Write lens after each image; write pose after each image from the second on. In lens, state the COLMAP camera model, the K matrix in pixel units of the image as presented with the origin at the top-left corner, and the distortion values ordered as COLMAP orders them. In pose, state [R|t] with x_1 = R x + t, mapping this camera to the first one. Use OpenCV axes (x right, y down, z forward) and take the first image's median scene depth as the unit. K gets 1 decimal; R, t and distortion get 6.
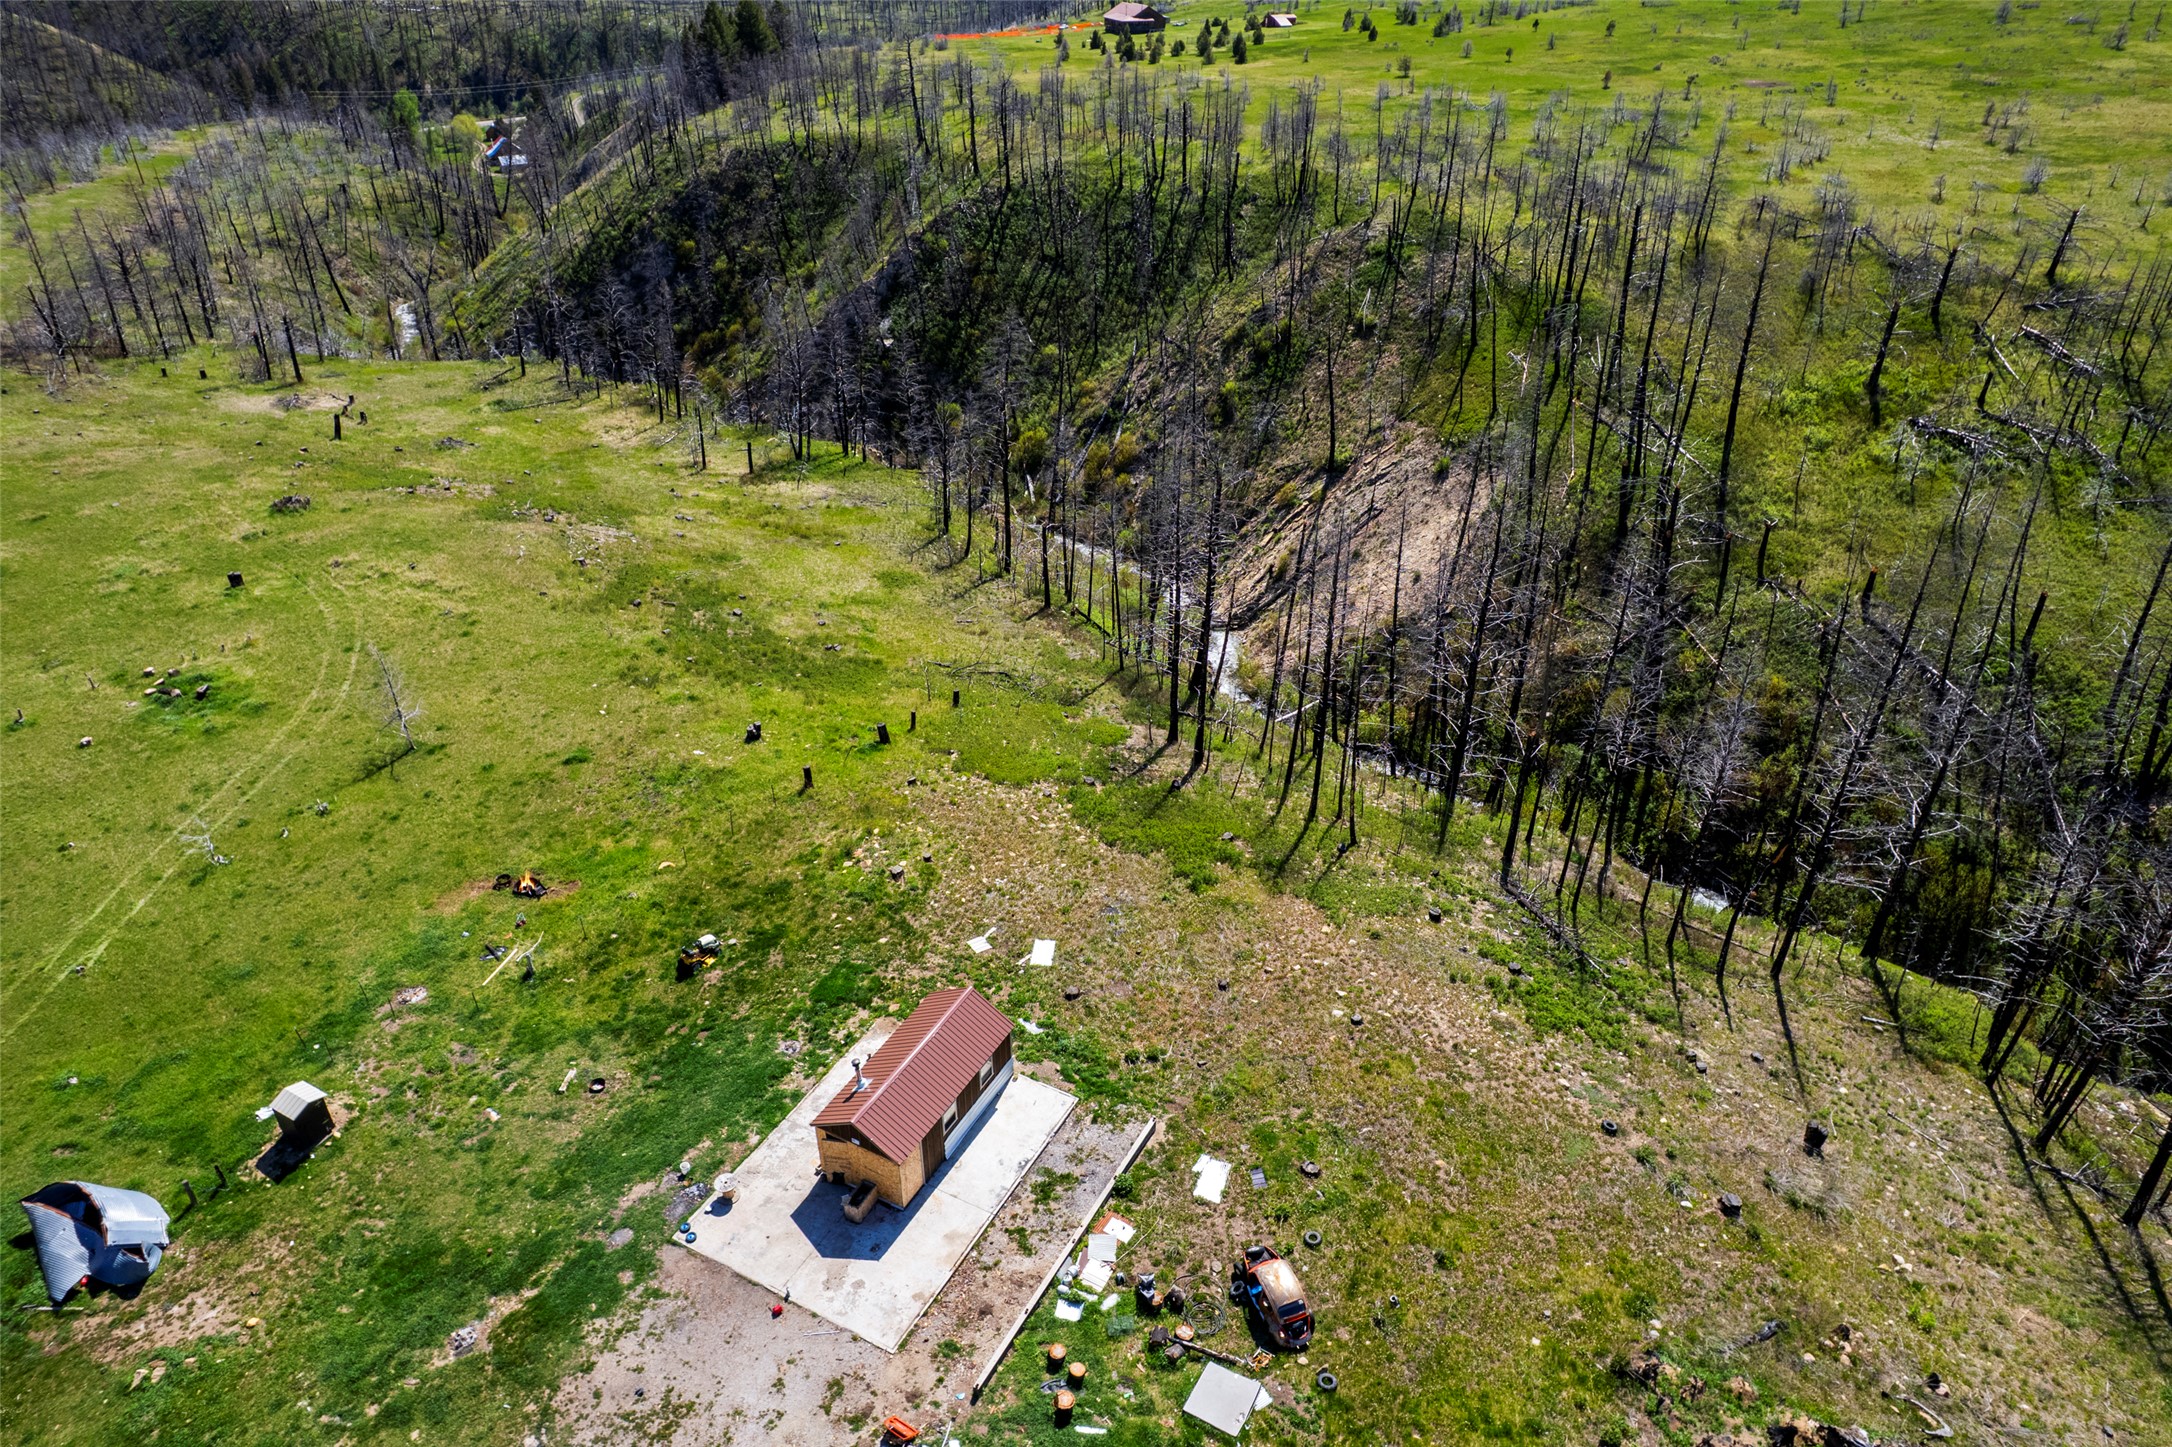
lens RADIAL K [[1391.8, 0, 1089.8], [0, 1391.8, 728.3], [0, 0, 1]] dist [-0.082815, 0.075618]
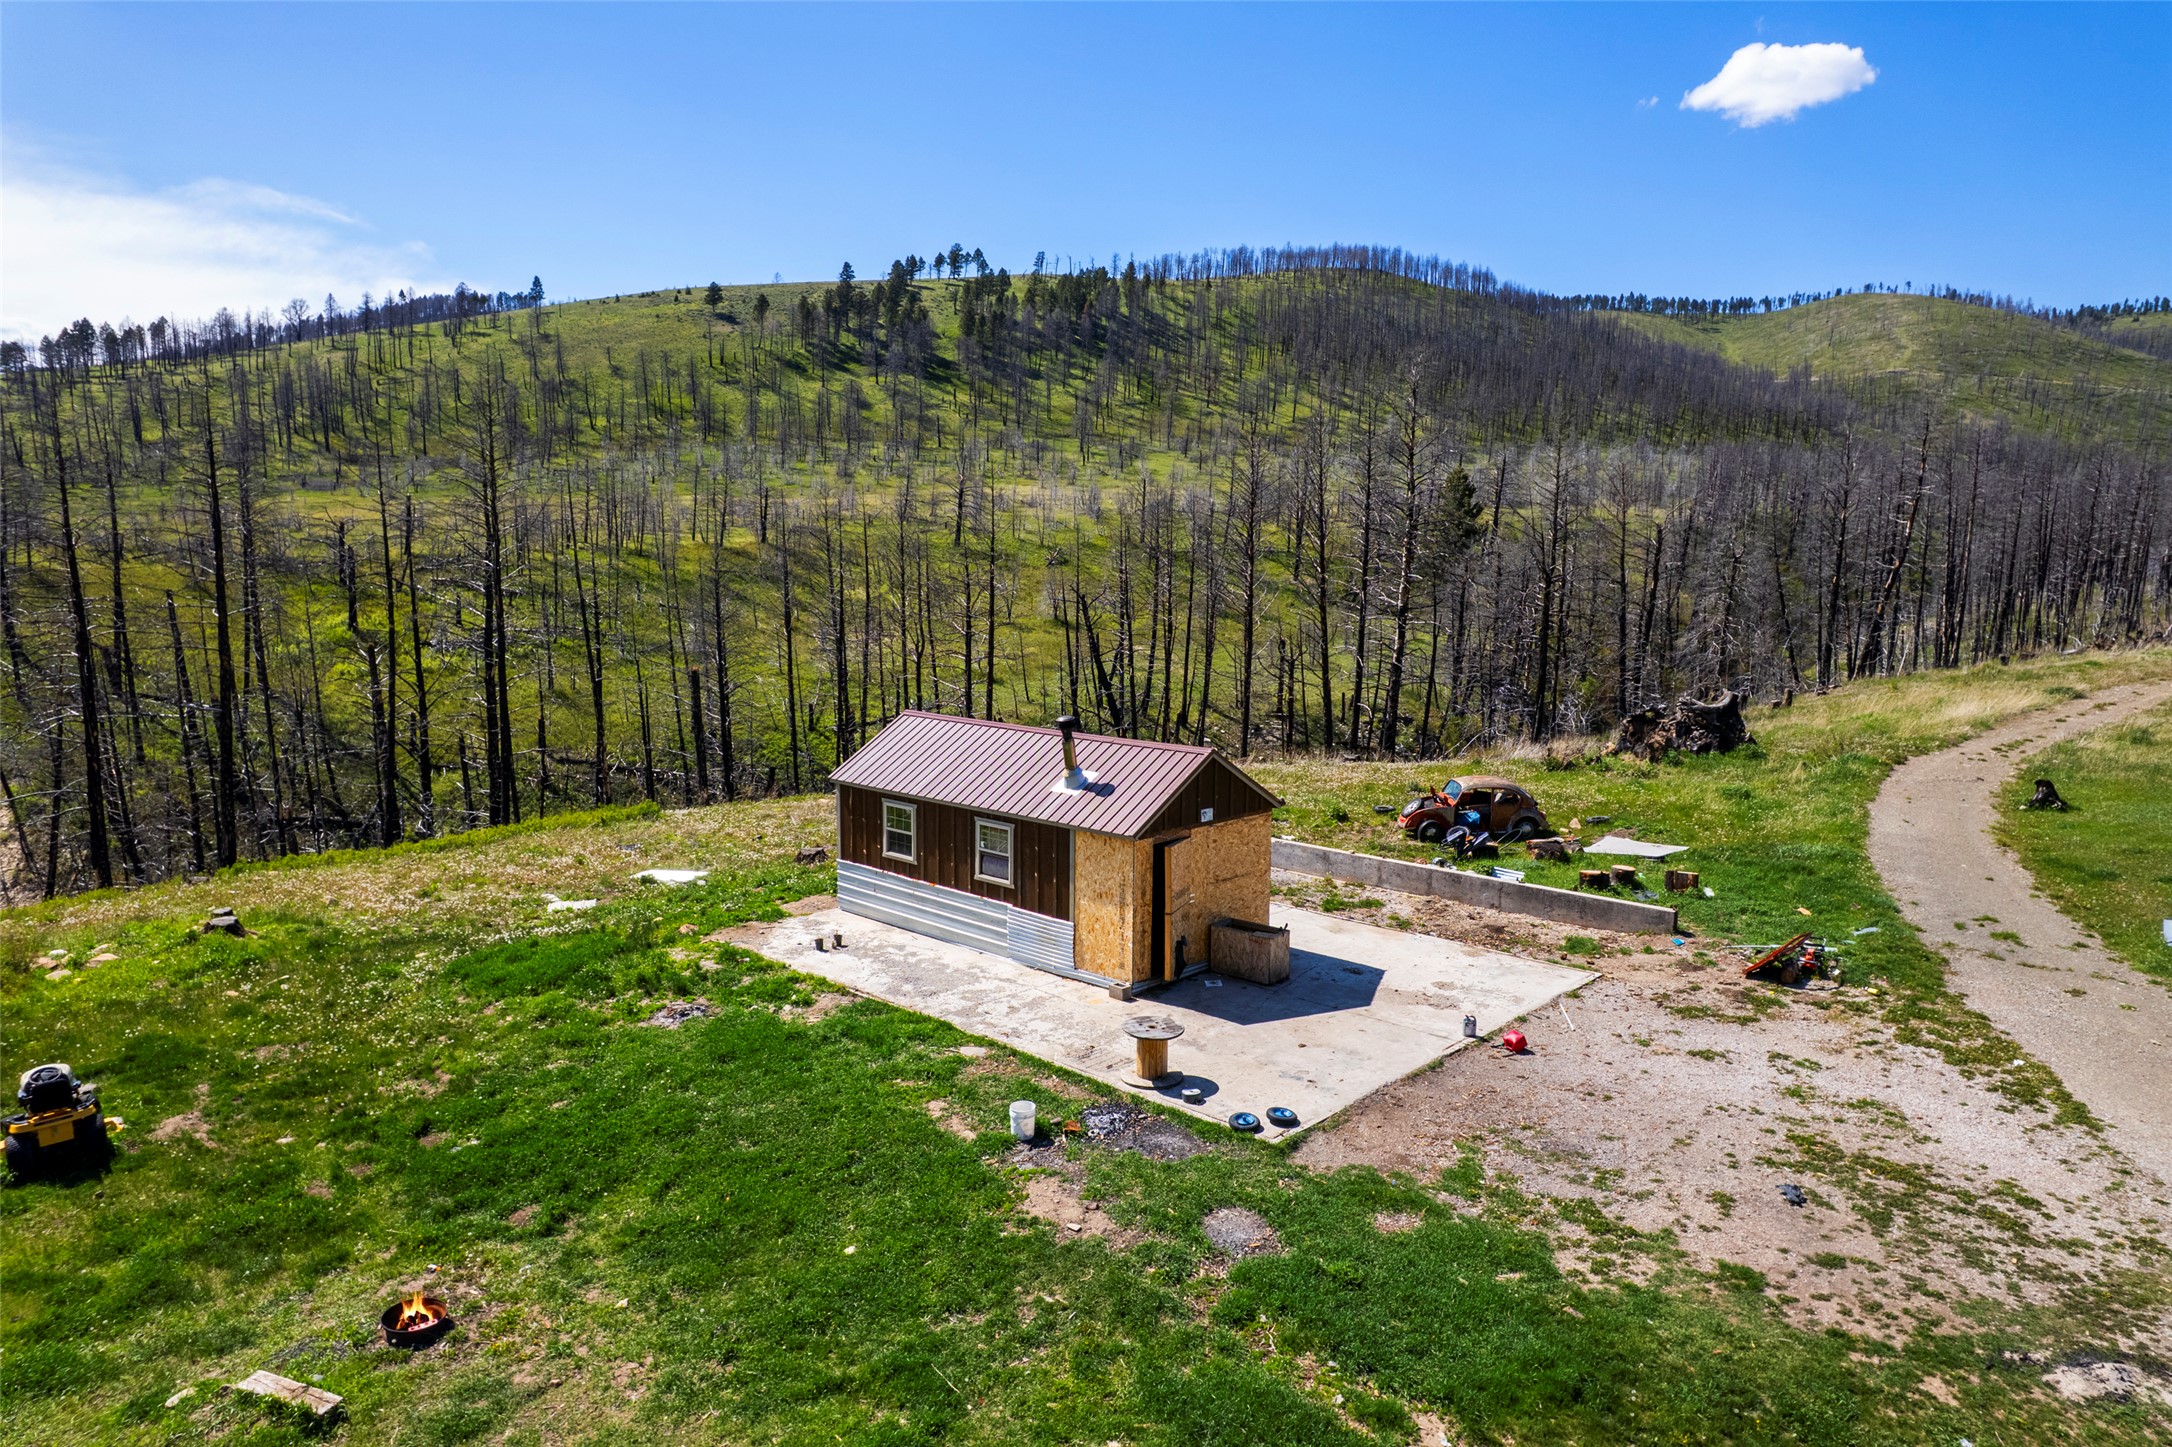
lens RADIAL K [[1391.8, 0, 1089.8], [0, 1391.8, 728.3], [0, 0, 1]] dist [-0.082815, 0.075618]
pose [[0.264006, -0.122391, 0.956724, -0.452171], [0.500944, 0.865041, -0.027572, 0.193096], [-0.824231, 0.486544, 0.289687, 0.637208]]
